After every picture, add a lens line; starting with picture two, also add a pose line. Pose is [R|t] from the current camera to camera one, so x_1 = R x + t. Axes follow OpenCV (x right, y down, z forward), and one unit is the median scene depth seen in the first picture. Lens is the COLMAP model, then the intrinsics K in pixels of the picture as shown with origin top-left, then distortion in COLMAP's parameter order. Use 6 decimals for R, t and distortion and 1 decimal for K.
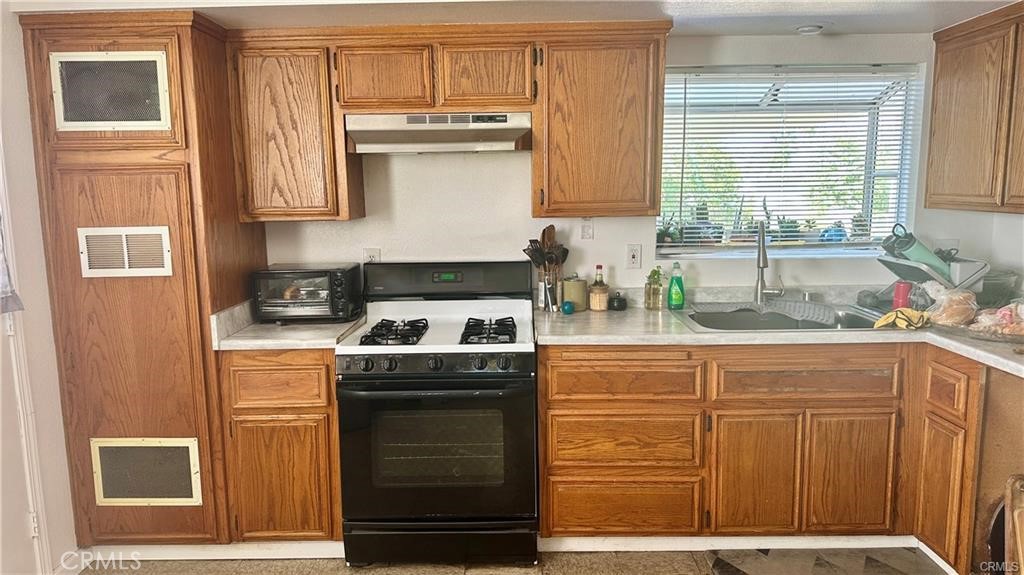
lens RADIAL K [[720.3, 0, 511.0], [0, 720.3, 291.1], [0, 0, 1]] dist [0.073711, -0.088682]
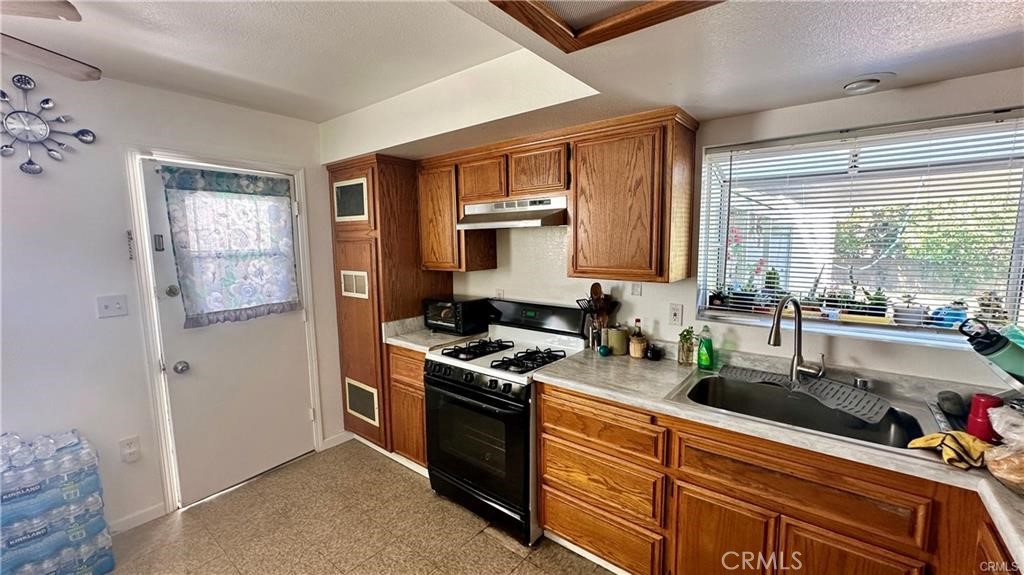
lens RADIAL K [[411.3, 0, 512.3], [0, 411.3, 285.1], [0, 0, 1]] dist [-0.003855, 0.000696]
pose [[0.786867, 0.074609, -0.612596, 0.412210], [-0.087451, 0.996128, 0.008990, -0.088533], [0.610895, 0.046498, 0.790345, 0.373489]]
